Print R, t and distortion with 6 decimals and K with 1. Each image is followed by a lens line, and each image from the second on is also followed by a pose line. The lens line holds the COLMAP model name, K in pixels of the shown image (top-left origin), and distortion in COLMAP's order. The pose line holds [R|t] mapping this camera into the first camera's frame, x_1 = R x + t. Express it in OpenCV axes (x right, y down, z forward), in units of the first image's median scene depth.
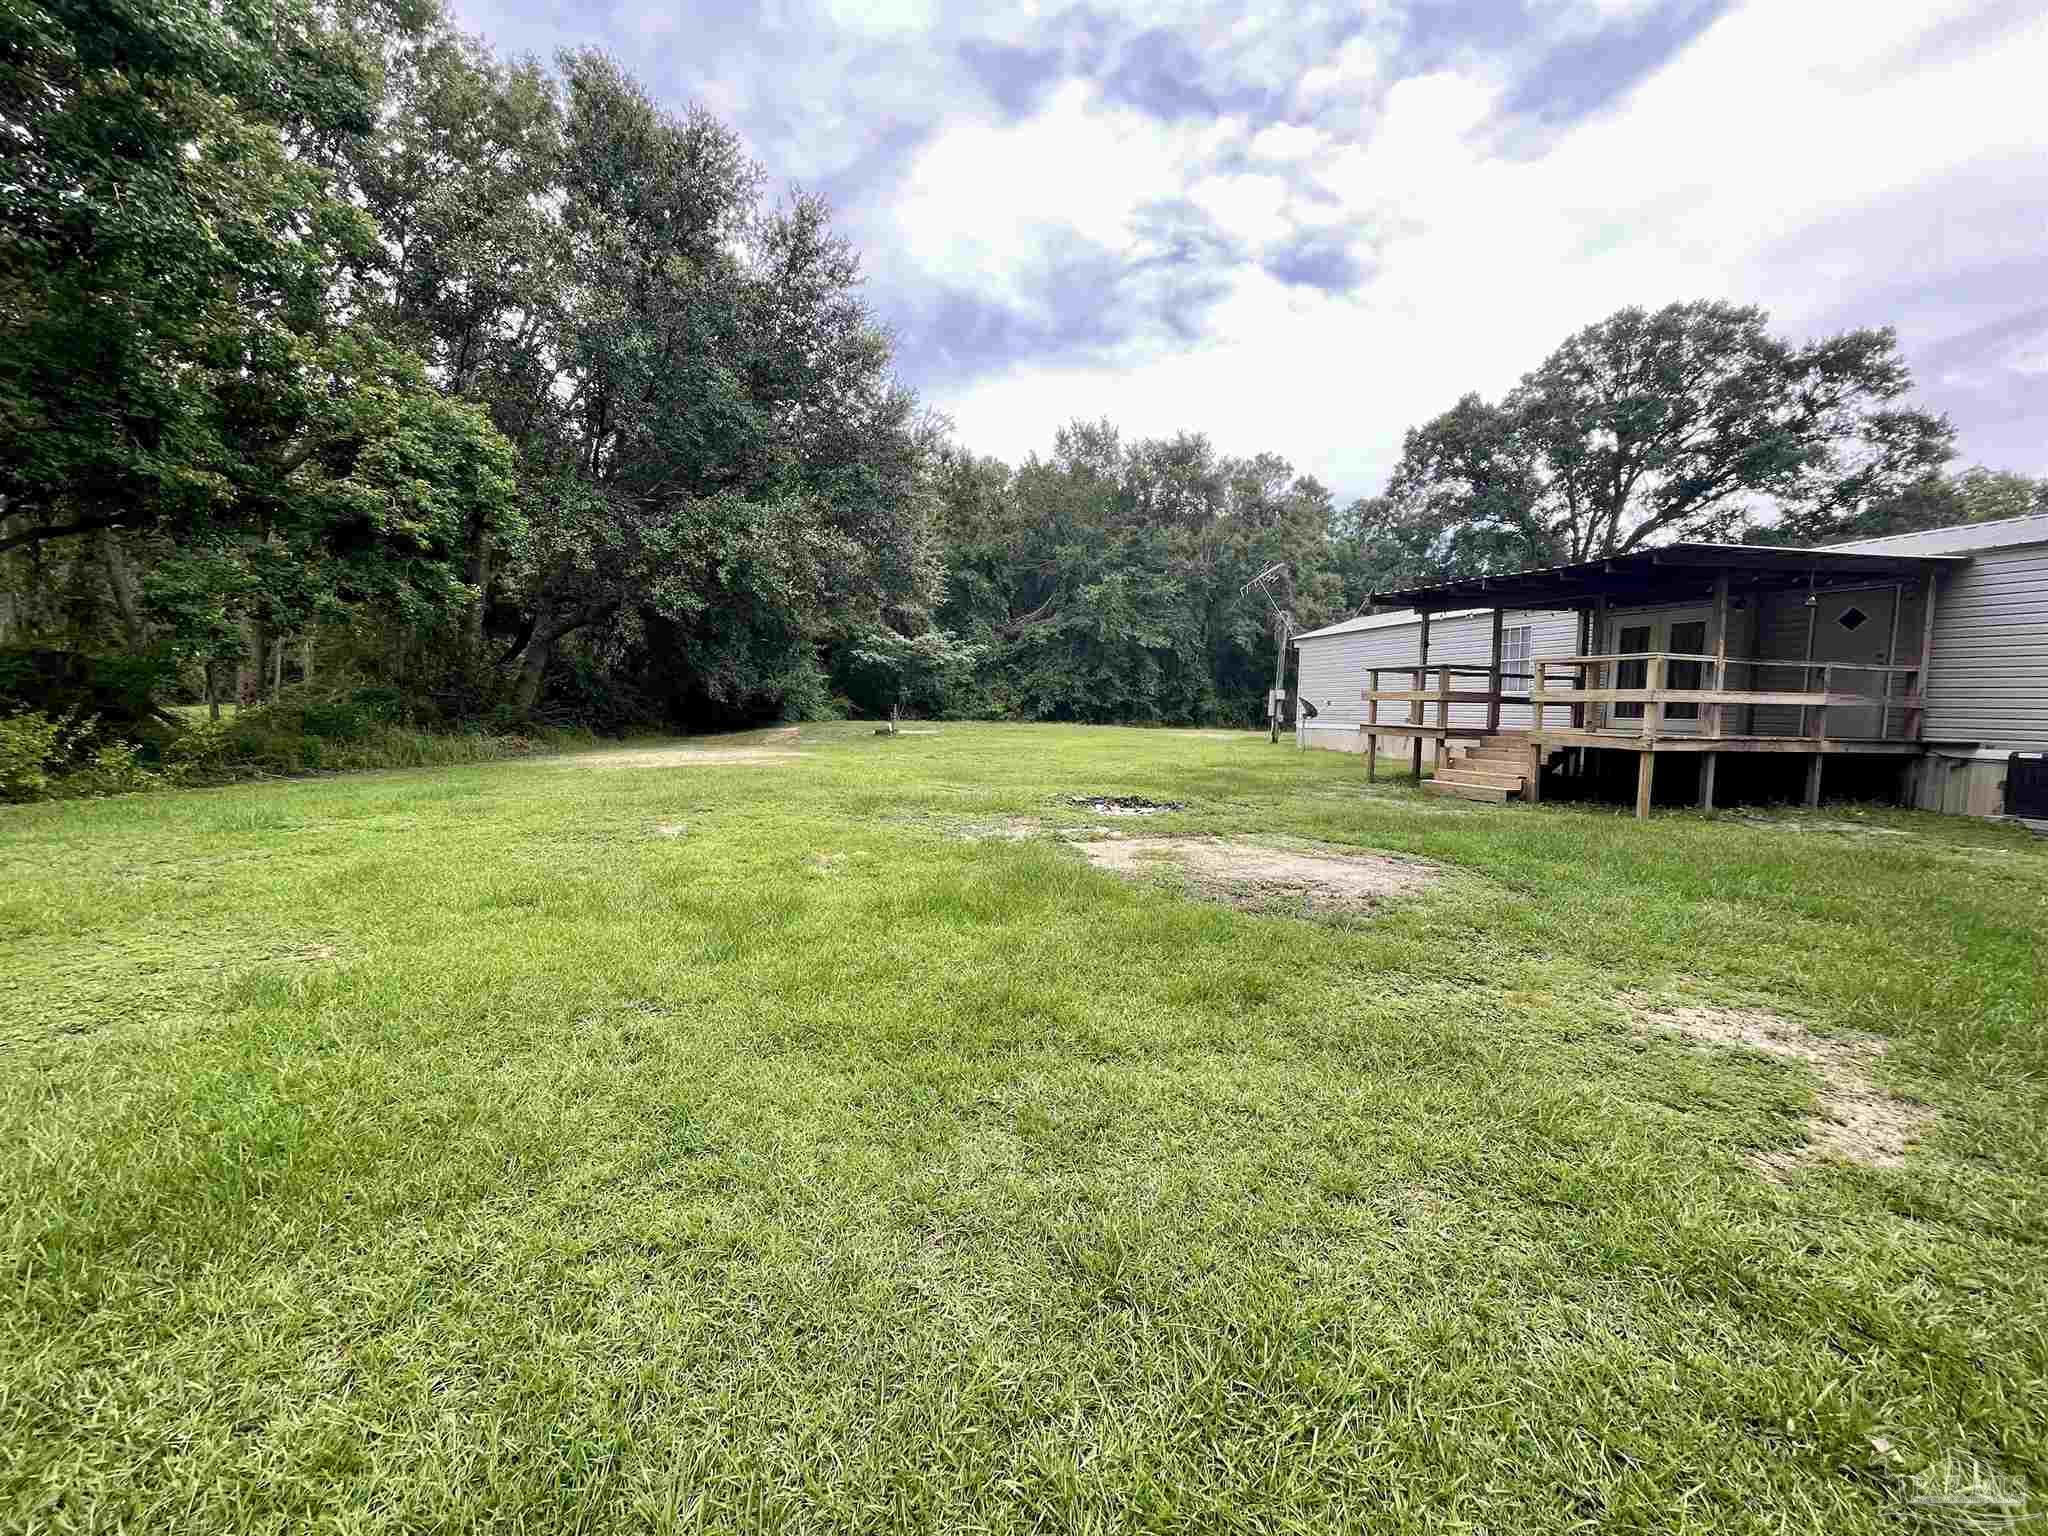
lens RADIAL K [[841.6, 0, 1024.0], [0, 841.6, 768.0], [0, 0, 1]] dist [0.000164, -0.000720]
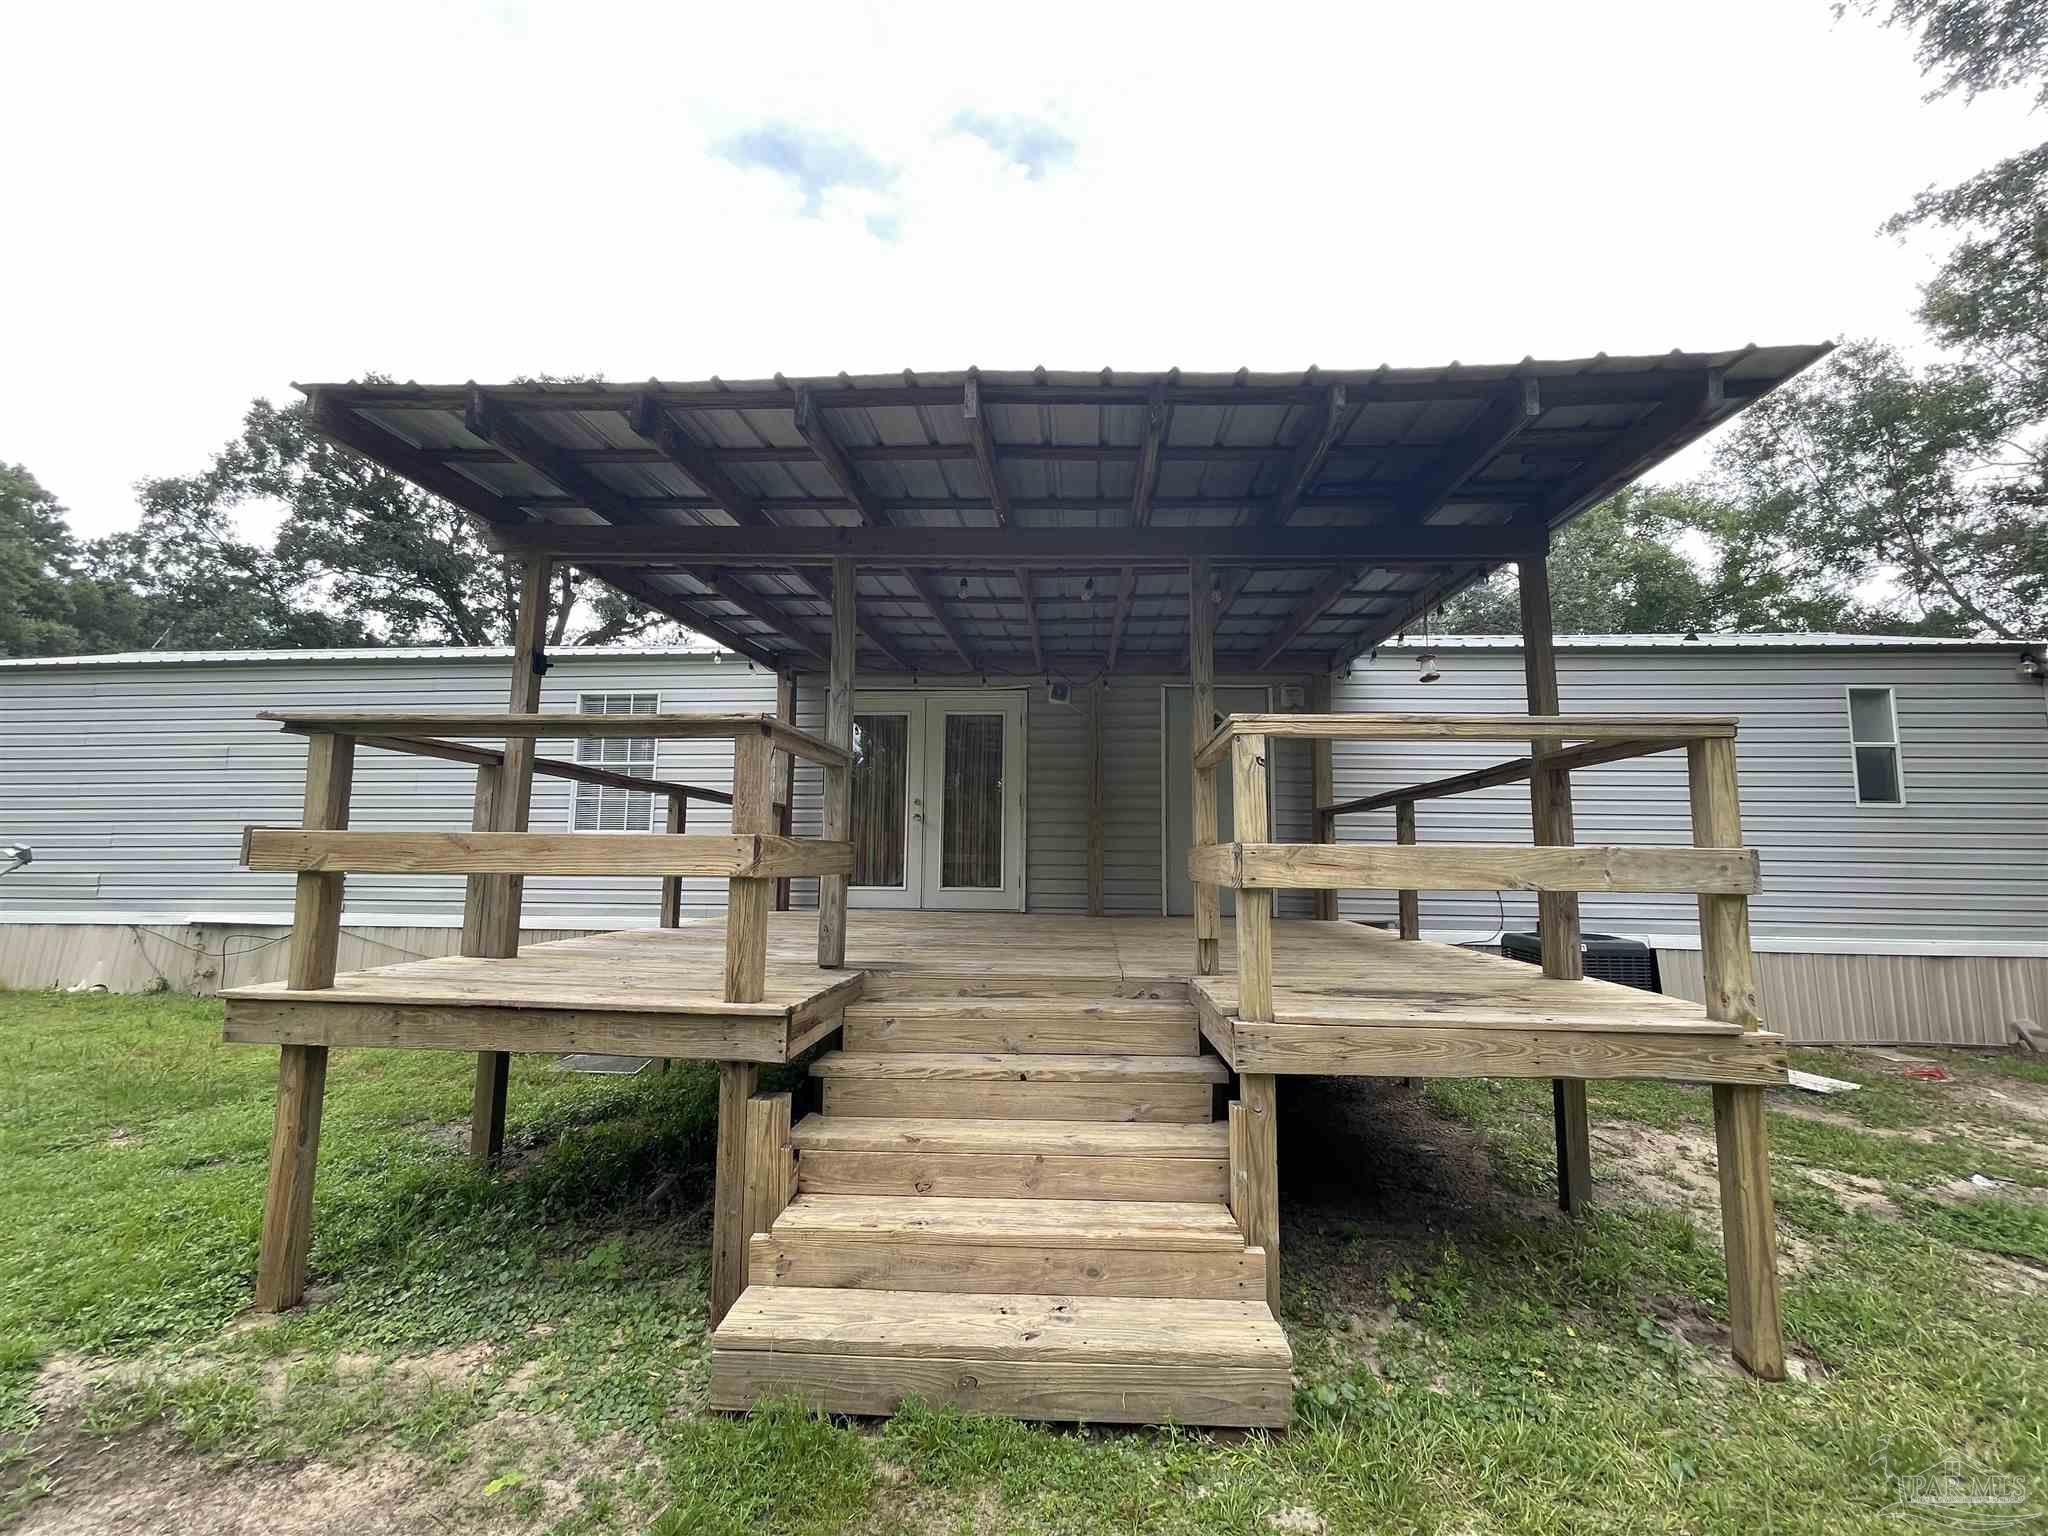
lens RADIAL K [[841.6, 0, 1024.0], [0, 841.6, 768.0], [0, 0, 1]] dist [0.000164, -0.000720]
pose [[0.350289, 0.096856, 0.931620, 0.276105], [0.059948, 0.990281, -0.125496, -0.068805], [-0.934721, 0.099809, 0.341079, 0.753466]]
